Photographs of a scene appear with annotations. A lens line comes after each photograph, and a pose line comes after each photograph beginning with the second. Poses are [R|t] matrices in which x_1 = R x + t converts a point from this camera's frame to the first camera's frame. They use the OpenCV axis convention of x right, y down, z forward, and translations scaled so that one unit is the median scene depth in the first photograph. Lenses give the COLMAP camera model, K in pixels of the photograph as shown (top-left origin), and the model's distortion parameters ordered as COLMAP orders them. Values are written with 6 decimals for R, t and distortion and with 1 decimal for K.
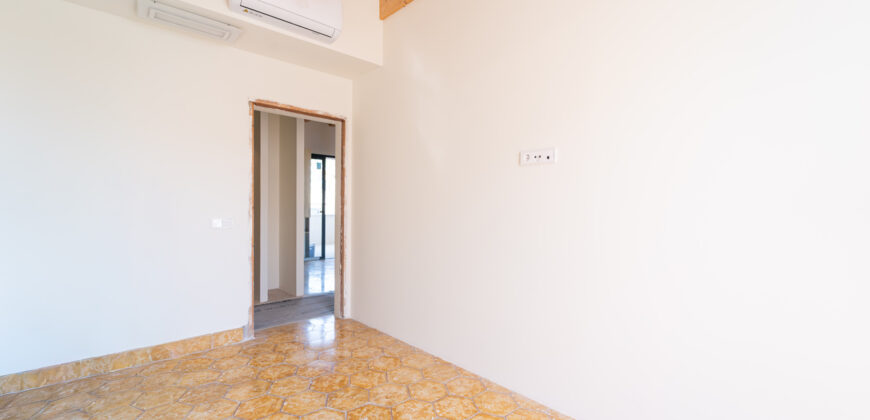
lens RADIAL K [[352.0, 0, 443.5], [0, 352.0, 213.3], [0, 0, 1]] dist [0.001884, -0.000763]
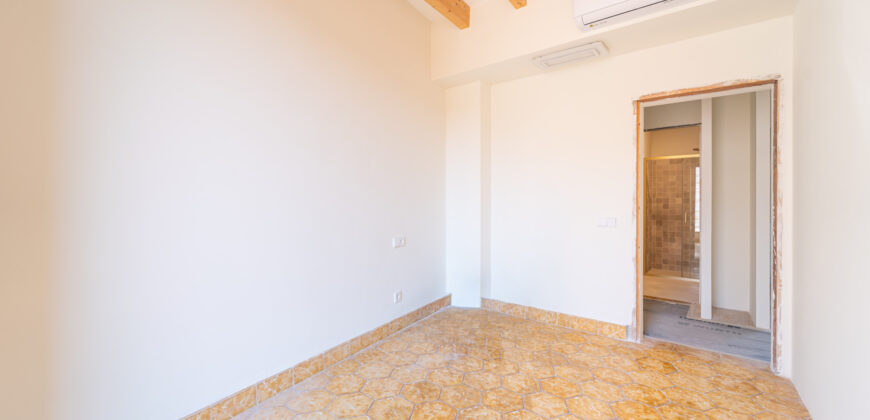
lens RADIAL K [[352.0, 0, 426.8], [0, 352.0, 205.1], [0, 0, 1]] dist [0.001884, -0.000763]
pose [[0.128603, -0.003709, -0.991689, 0.362317], [-0.028106, 0.999578, -0.007383, 0.000961], [0.991298, 0.028822, 0.128444, 0.299842]]
